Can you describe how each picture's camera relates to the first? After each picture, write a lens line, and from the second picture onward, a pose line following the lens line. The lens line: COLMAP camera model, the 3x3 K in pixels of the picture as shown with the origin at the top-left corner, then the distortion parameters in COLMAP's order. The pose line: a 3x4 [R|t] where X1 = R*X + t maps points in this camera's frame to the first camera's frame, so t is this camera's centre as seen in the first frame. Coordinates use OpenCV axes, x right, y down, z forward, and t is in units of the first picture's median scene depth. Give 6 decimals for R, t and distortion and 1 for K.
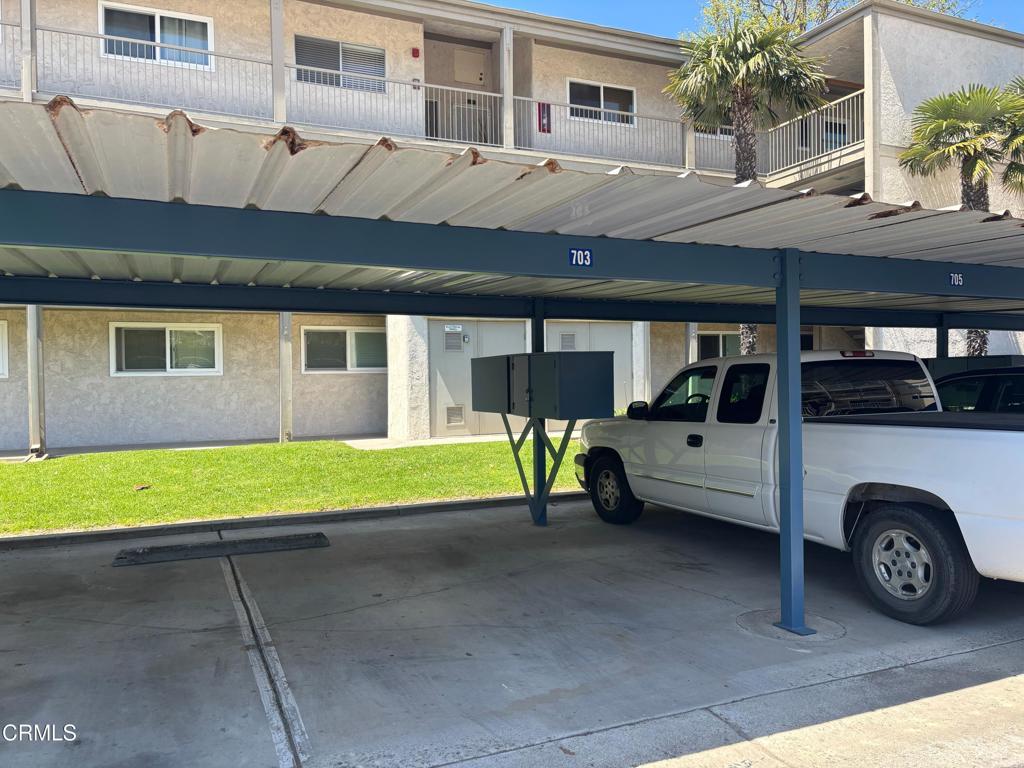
lens RADIAL K [[781.1, 0, 514.3], [0, 781.1, 383.7], [0, 0, 1]] dist [0.052926, -0.039057]
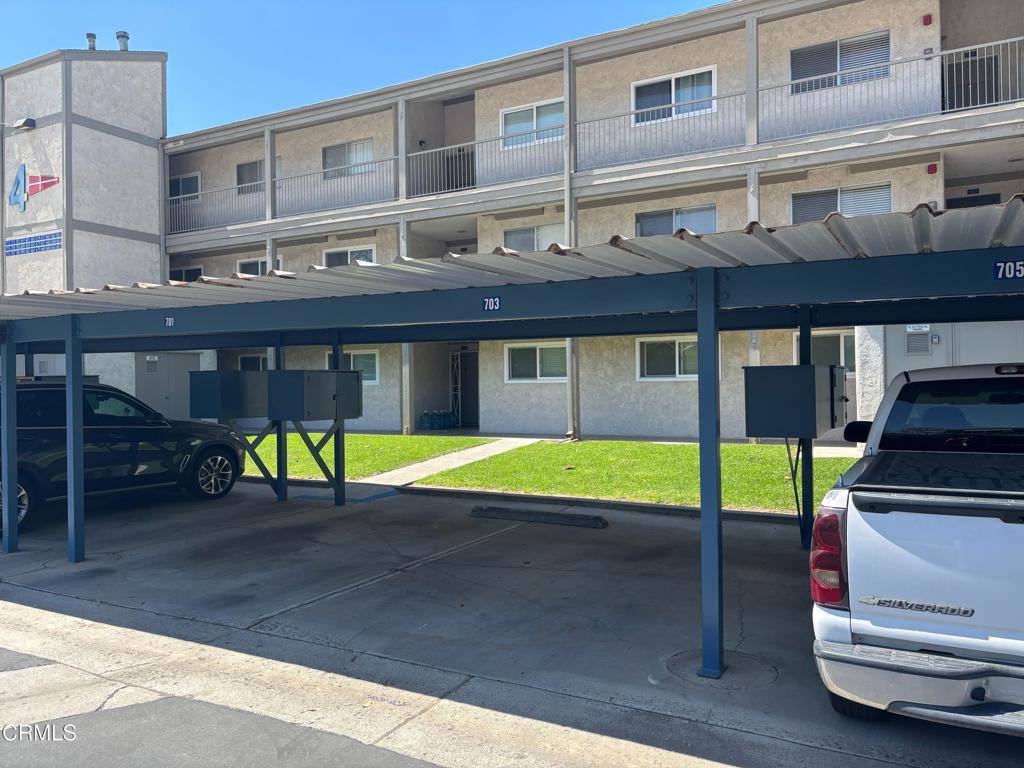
lens RADIAL K [[781.1, 0, 512.3], [0, 781.1, 382.9], [0, 0, 1]] dist [0.052926, -0.039057]
pose [[0.605153, 0.006637, -0.796082, 0.937581], [-0.002017, 0.999975, 0.006803, -0.038010], [0.796107, -0.002511, 0.605151, 0.236066]]
